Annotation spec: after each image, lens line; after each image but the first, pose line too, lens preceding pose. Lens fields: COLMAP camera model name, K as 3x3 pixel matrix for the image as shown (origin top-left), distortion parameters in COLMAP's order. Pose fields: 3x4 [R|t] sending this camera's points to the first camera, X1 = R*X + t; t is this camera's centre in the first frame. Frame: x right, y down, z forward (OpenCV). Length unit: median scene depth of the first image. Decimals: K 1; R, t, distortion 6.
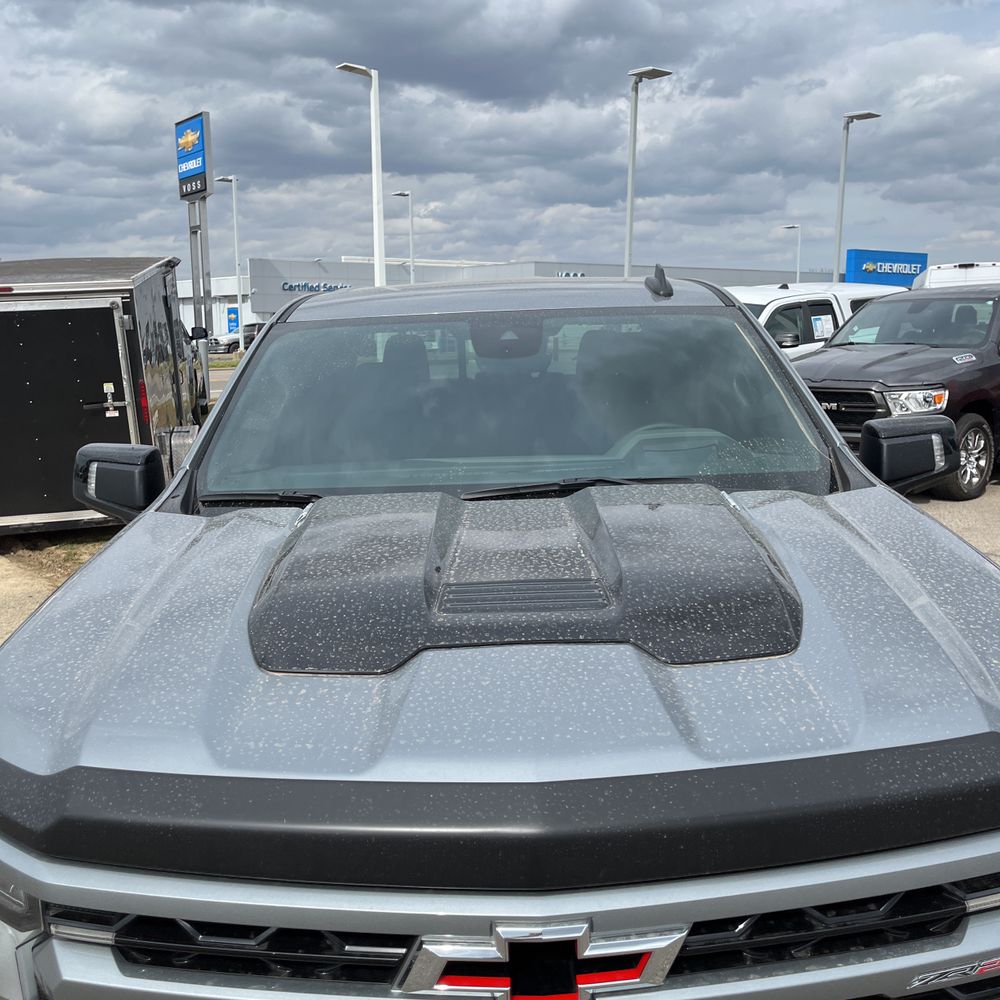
lens RADIAL K [[1021.6, 0, 486.4], [0, 1021.6, 493.6], [0, 0, 1]] dist [0.027174, 0.000000]
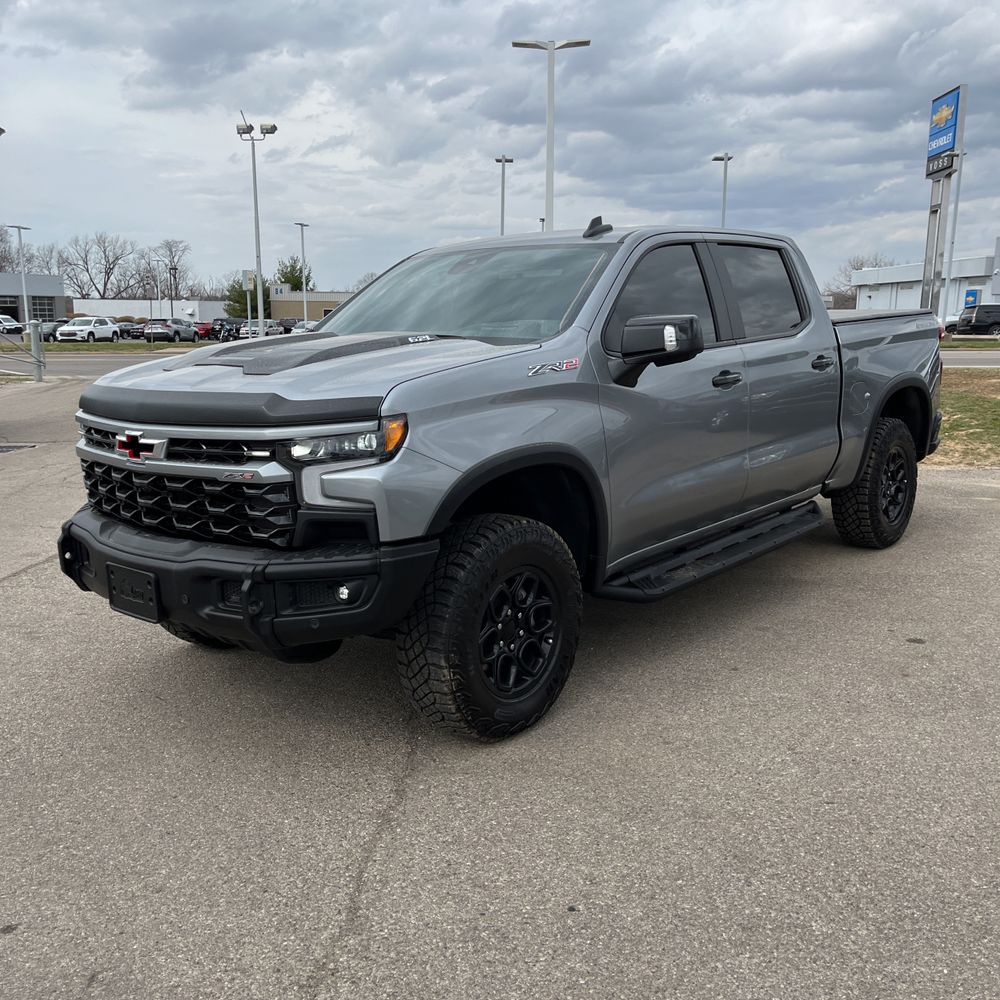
lens RADIAL K [[1021.6, 0, 493.6], [0, 1021.6, 508.3], [0, 0, 1]] dist [0.027174, 0.000000]
pose [[0.761097, 0.139907, -0.633370, 0.184053], [-0.122678, 0.989886, 0.071241, 0.019395], [0.636931, 0.023479, 0.770563, -0.042923]]
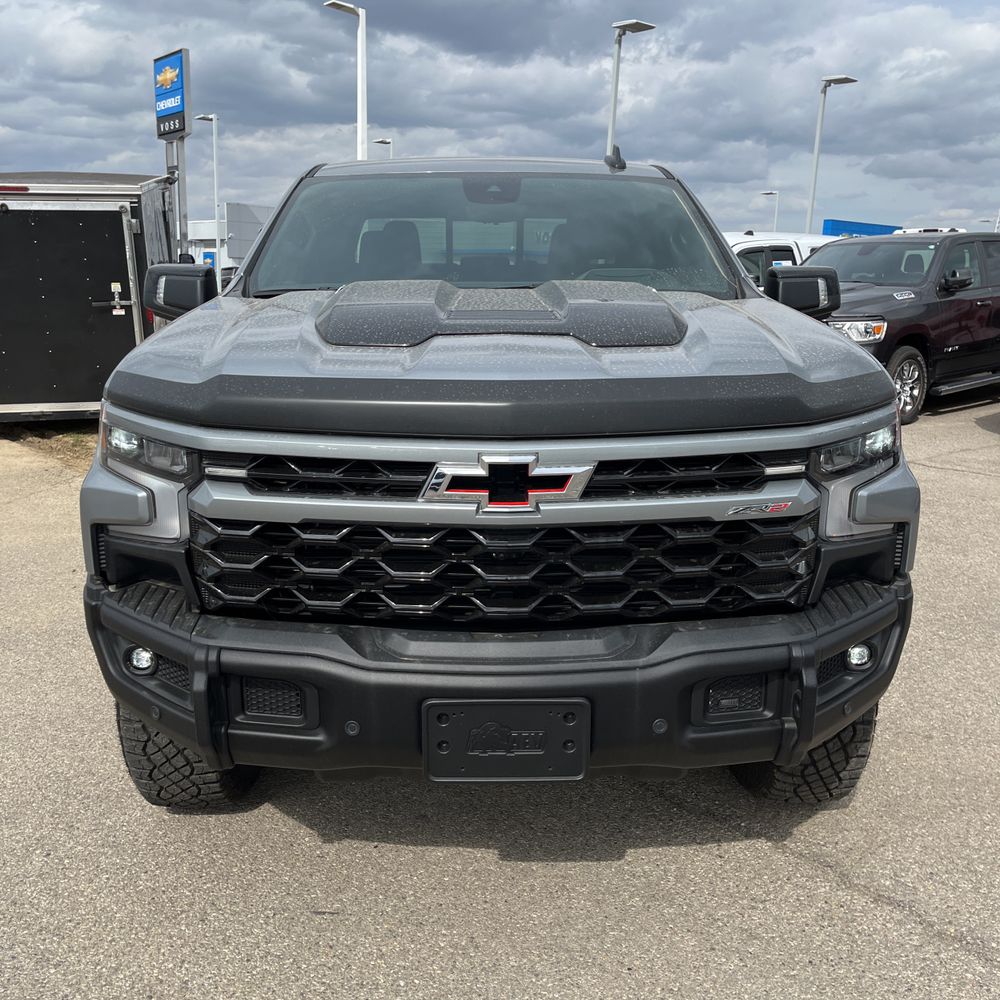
lens RADIAL K [[1021.6, 0, 488.5], [0, 1021.6, 504.9], [0, 0, 1]] dist [0.027174, 0.000000]
pose [[0.998995, 0.031666, 0.031711, -0.001945], [-0.033137, 0.998345, 0.047005, 0.027498], [-0.030170, -0.048009, 0.998391, -0.044360]]
